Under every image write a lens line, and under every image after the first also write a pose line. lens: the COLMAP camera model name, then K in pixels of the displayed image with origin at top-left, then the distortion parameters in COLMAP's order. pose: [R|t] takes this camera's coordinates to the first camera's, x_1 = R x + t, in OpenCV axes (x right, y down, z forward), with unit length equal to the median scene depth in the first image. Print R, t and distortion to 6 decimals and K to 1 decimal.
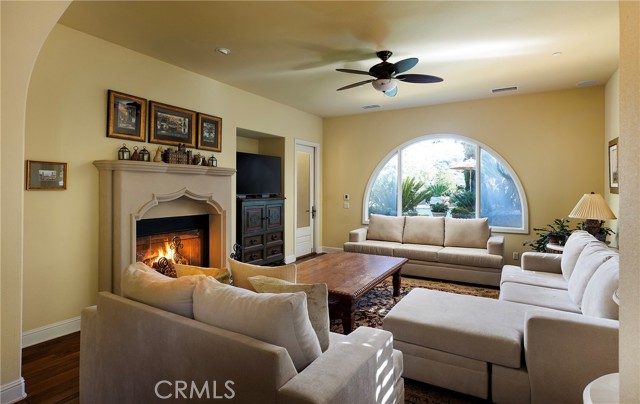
lens RADIAL K [[343.5, 0, 319.6], [0, 343.5, 192.4], [0, 0, 1]] dist [0.003908, 0.000167]
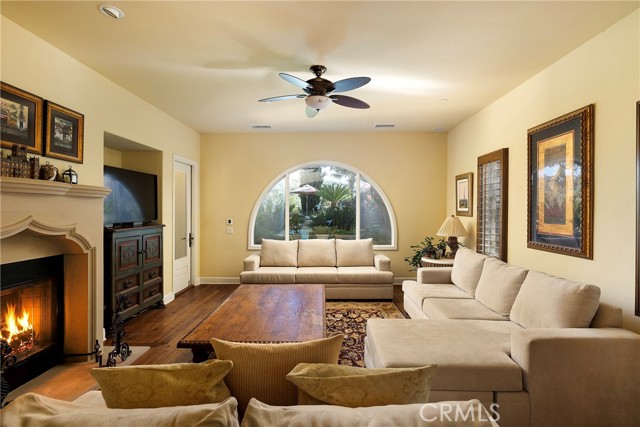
lens RADIAL K [[311.2, 0, 317.8], [0, 311.2, 214.6], [0, 0, 1]] dist [-0.006174, 0.000634]
pose [[0.870808, -0.012004, 0.491477, -0.186140], [0.009408, 0.999926, 0.007753, -0.014736], [-0.491534, -0.002127, 0.870856, 0.223512]]
